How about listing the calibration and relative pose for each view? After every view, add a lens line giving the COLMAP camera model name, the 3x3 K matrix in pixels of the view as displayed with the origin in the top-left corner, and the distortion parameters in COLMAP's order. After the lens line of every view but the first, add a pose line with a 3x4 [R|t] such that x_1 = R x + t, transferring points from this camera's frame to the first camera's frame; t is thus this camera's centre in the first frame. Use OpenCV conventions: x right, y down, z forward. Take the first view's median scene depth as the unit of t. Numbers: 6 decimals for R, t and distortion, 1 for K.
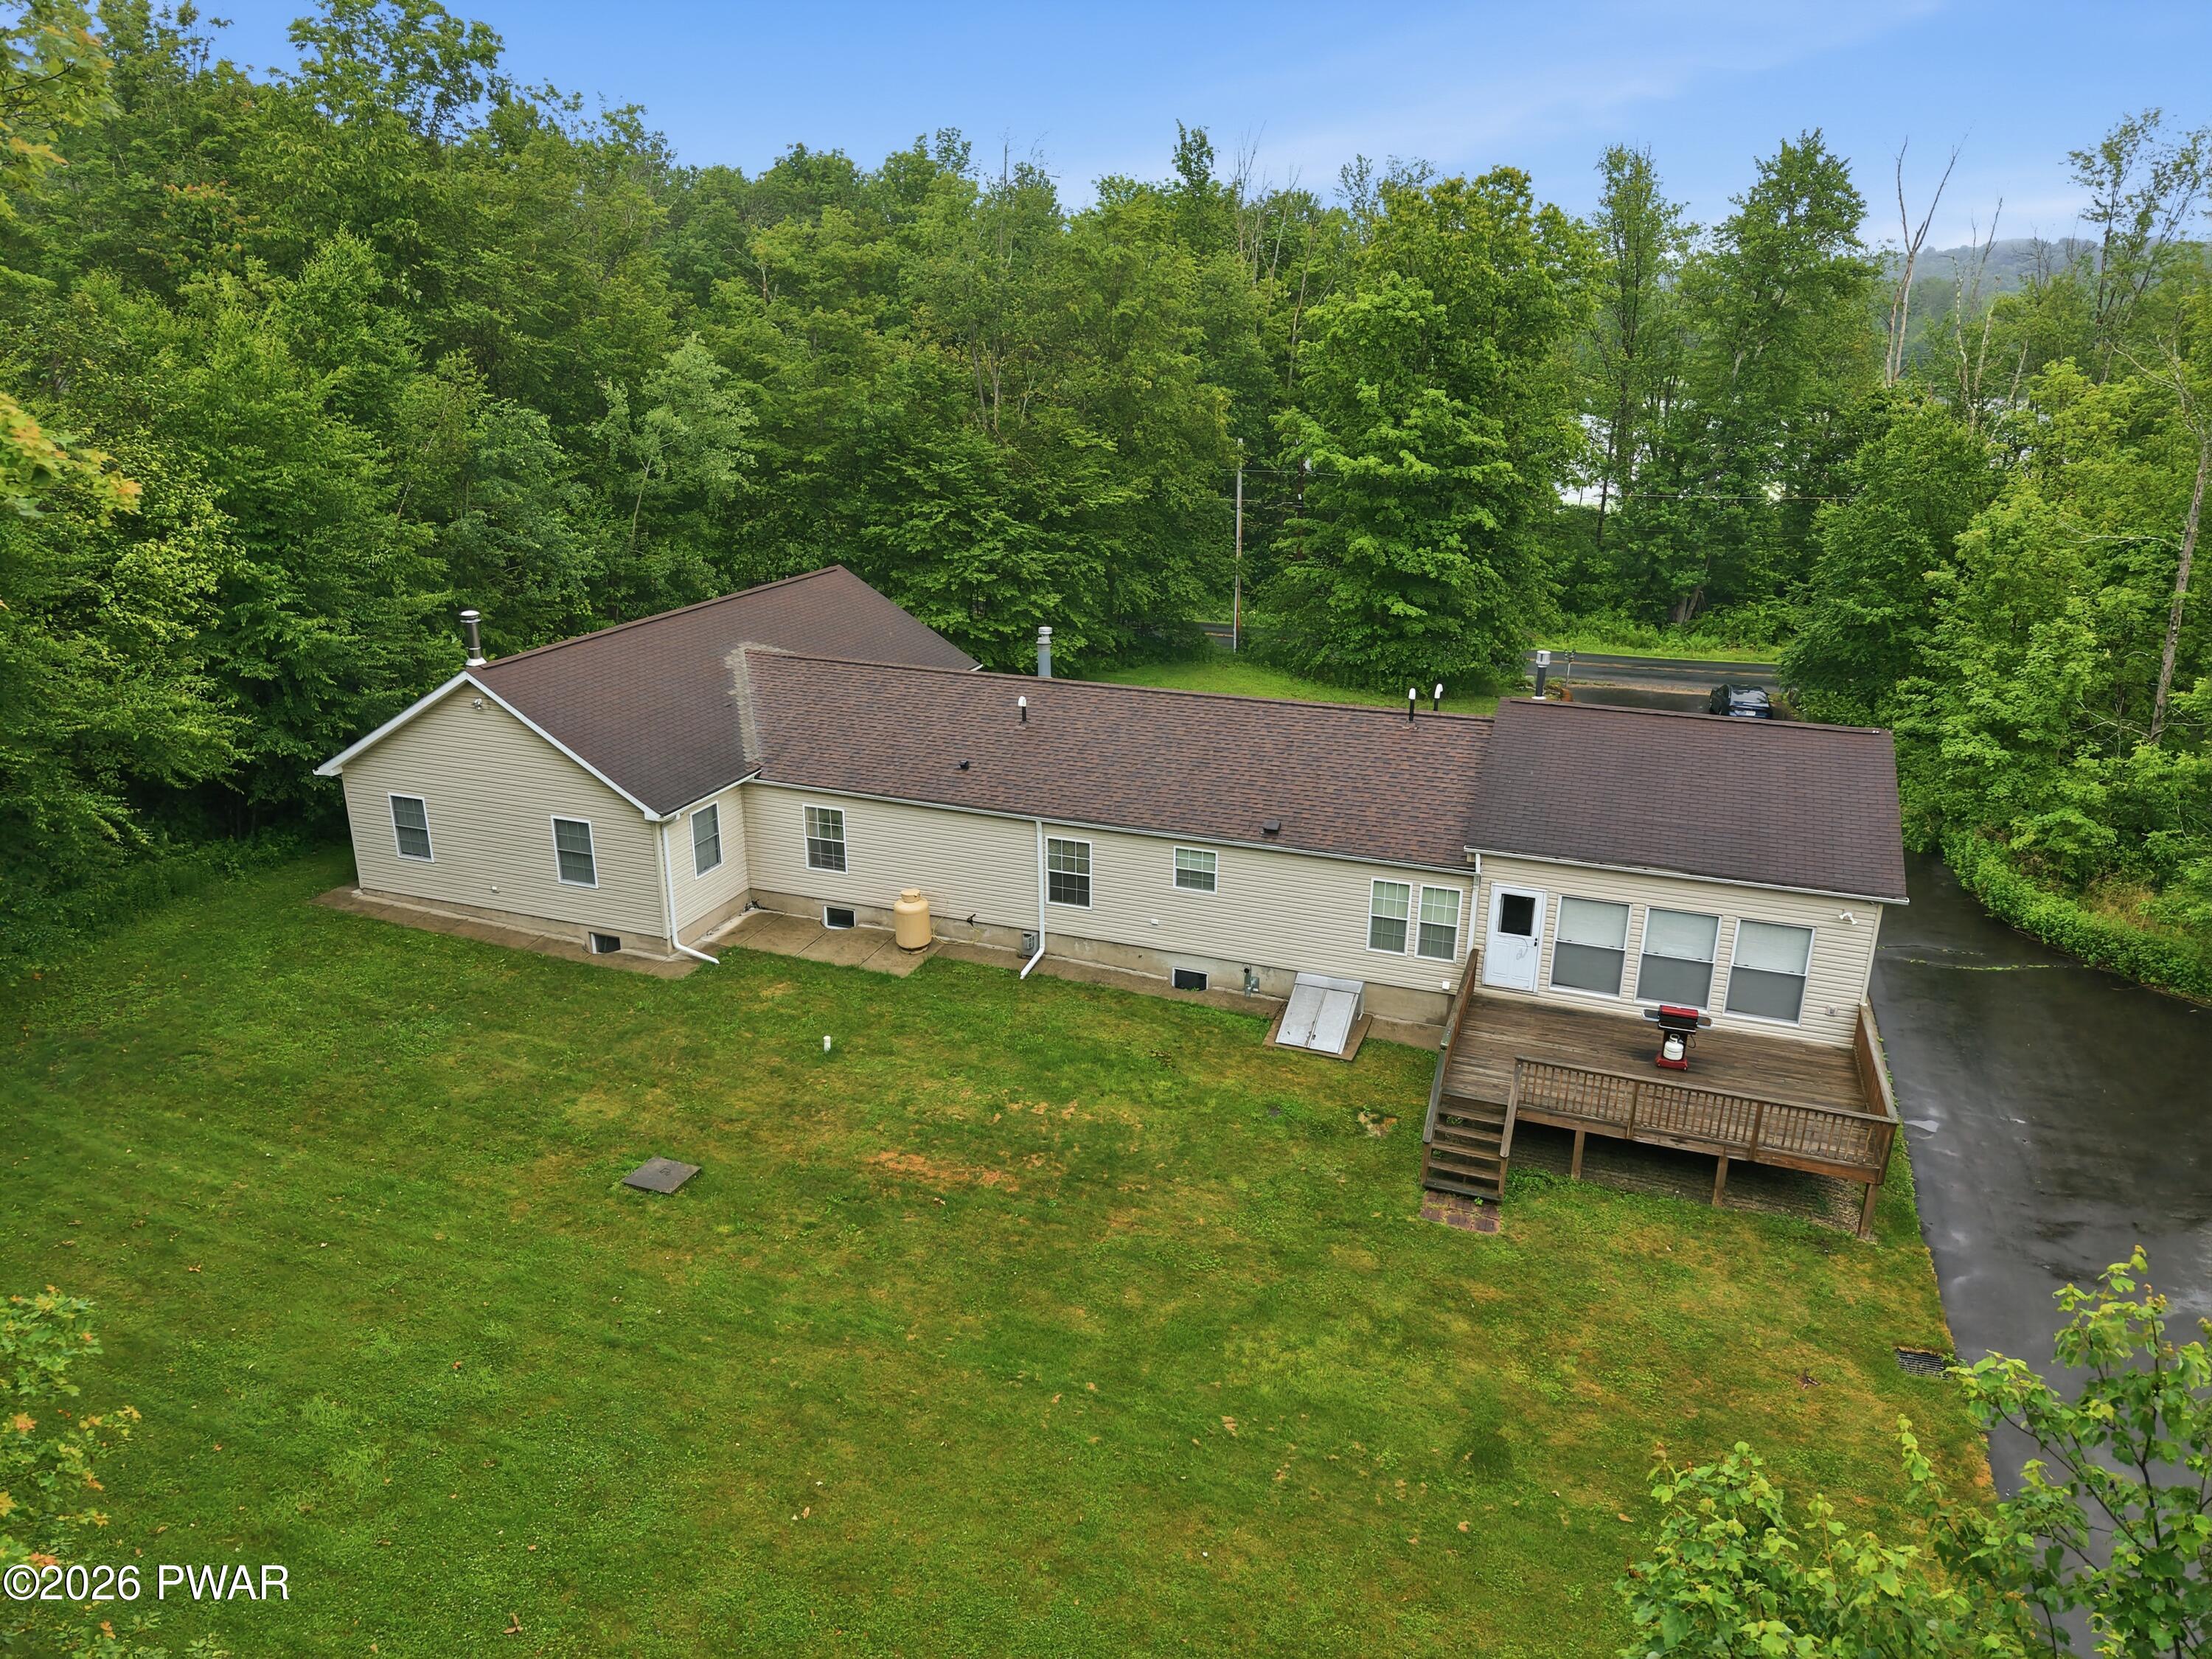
lens RADIAL K [[1469.4, 0, 1113.4], [0, 1469.4, 827.8], [0, 0, 1]] dist [0.035441, -0.034554]
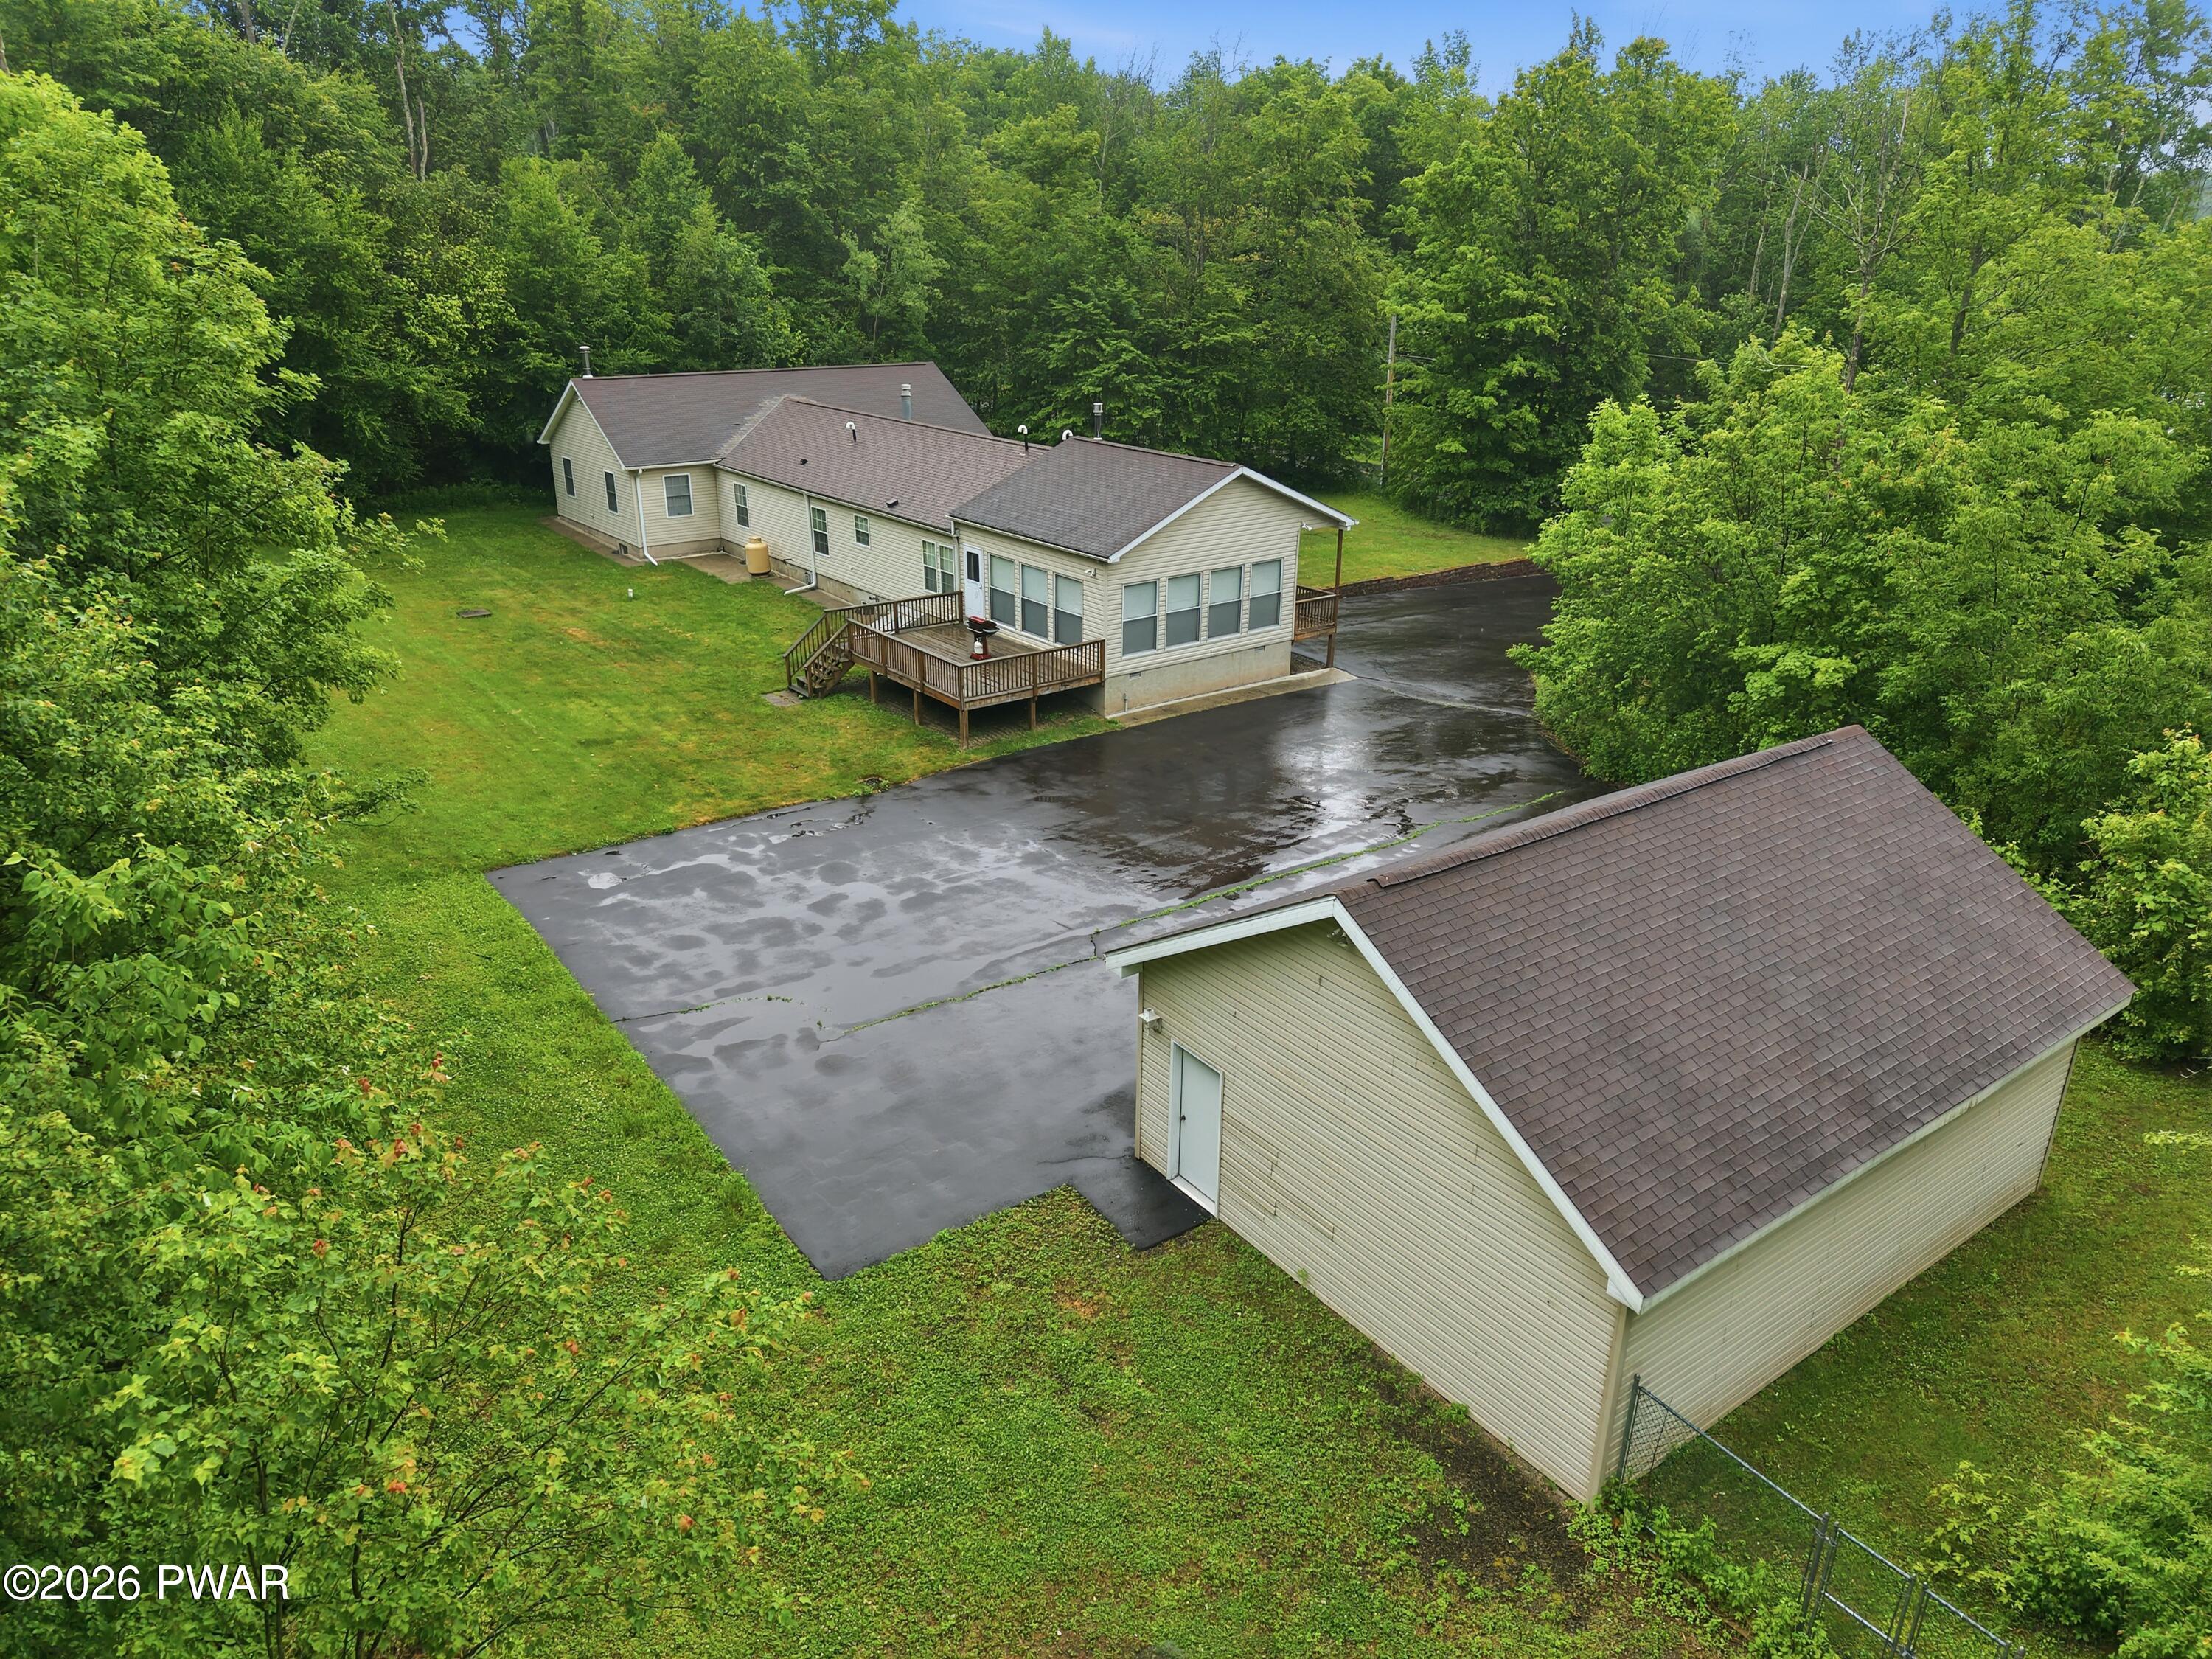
lens RADIAL K [[1469.4, 0, 1122.7], [0, 1469.4, 807.4], [0, 0, 1]] dist [0.035441, -0.034554]
pose [[0.854867, 0.188075, -0.483560, 1.039162], [-0.170131, 0.982070, 0.081198, 0.134835], [0.490162, 0.012855, 0.871537, -0.197517]]
